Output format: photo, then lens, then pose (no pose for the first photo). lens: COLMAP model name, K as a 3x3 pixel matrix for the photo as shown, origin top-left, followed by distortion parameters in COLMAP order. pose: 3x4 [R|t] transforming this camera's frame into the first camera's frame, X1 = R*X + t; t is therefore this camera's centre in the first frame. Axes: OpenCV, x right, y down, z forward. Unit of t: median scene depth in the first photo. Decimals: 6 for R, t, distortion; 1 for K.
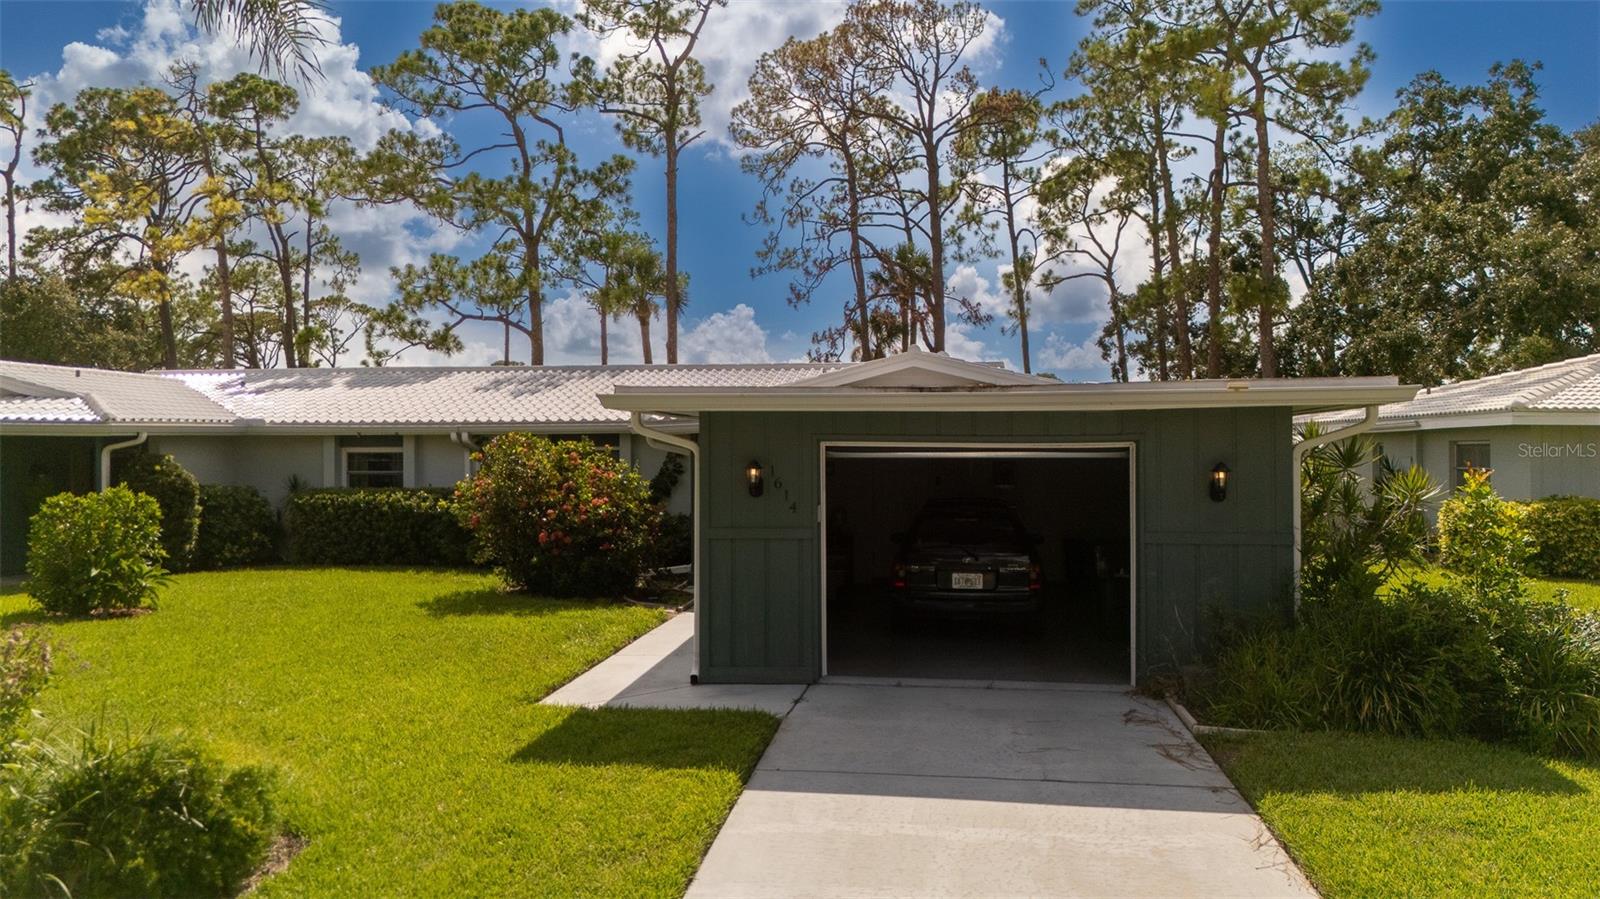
lens RADIAL K [[1174.2, 0, 803.2], [0, 1174.2, 457.0], [0, 0, 1]] dist [0.057246, -0.052868]
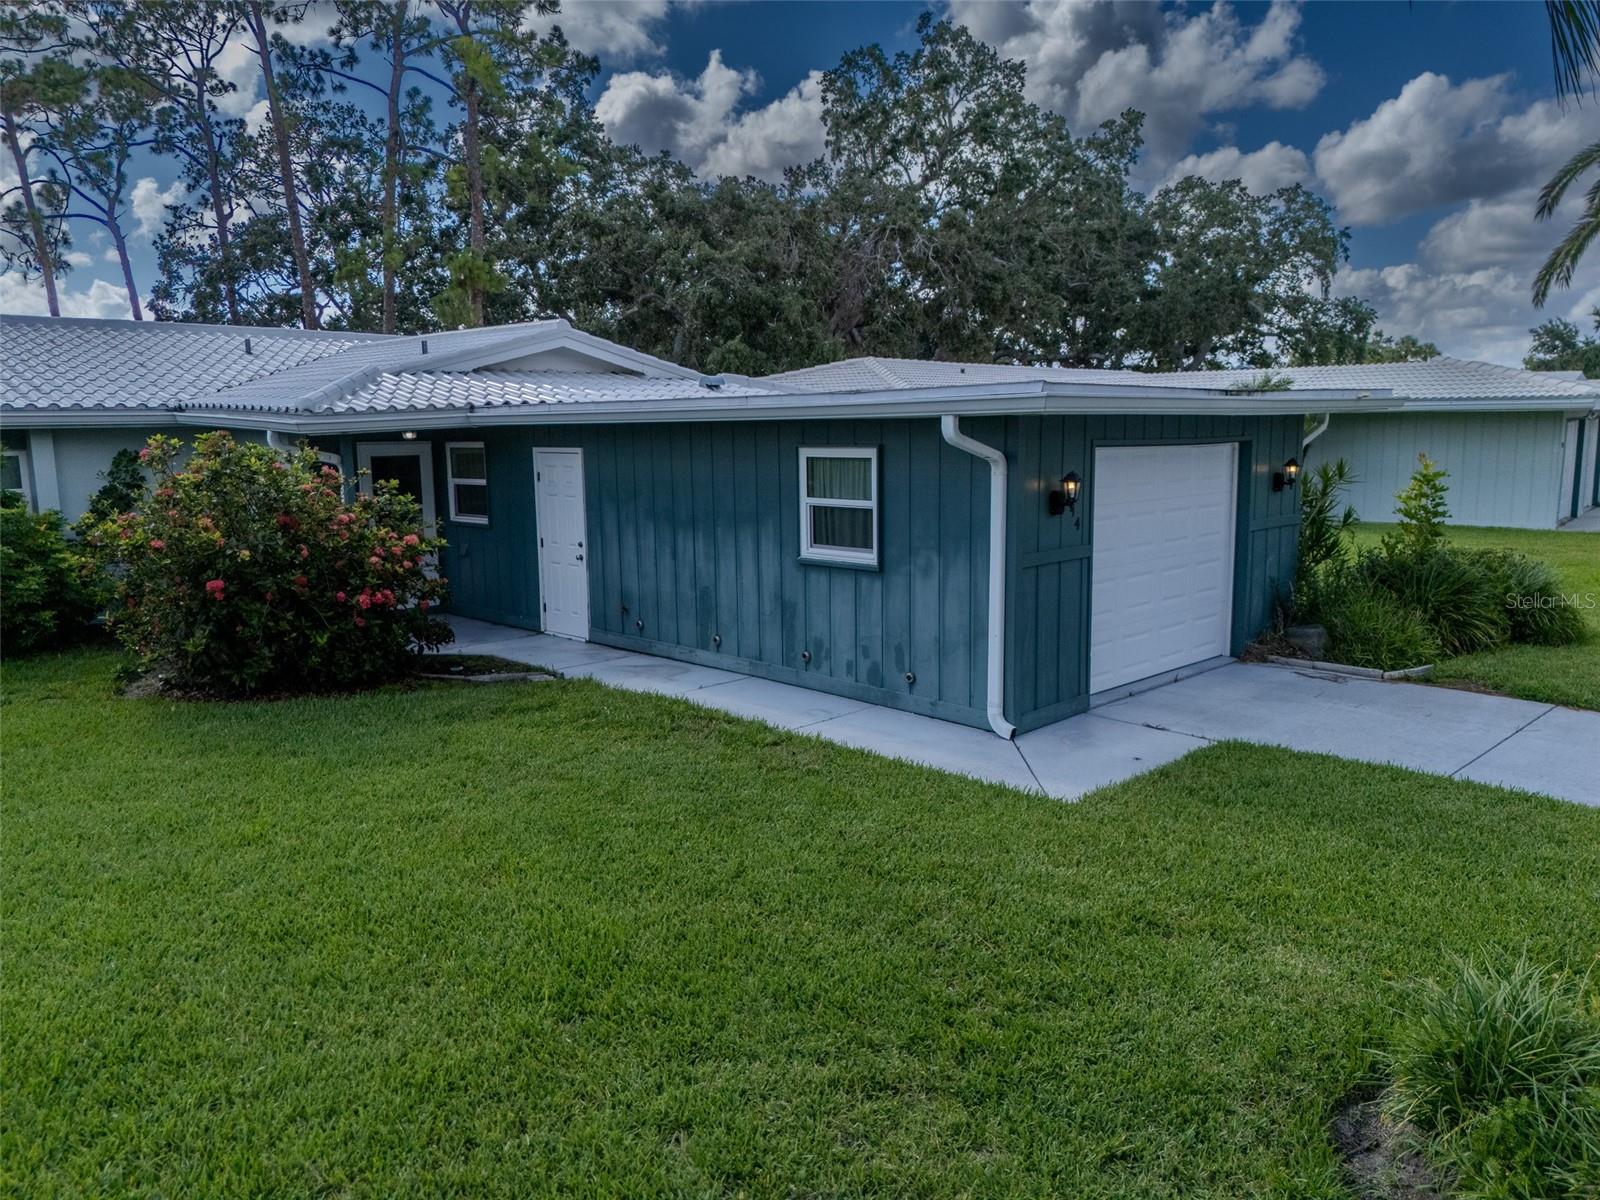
lens RADIAL K [[1176.7, 0, 794.7], [0, 1176.7, 607.9], [0, 0, 1]] dist [0.045297, -0.033153]
pose [[0.608979, -0.126844, 0.782979, -0.235975], [0.014120, 0.988708, 0.149190, -0.008223], [-0.793061, -0.079798, 0.603893, 0.172955]]
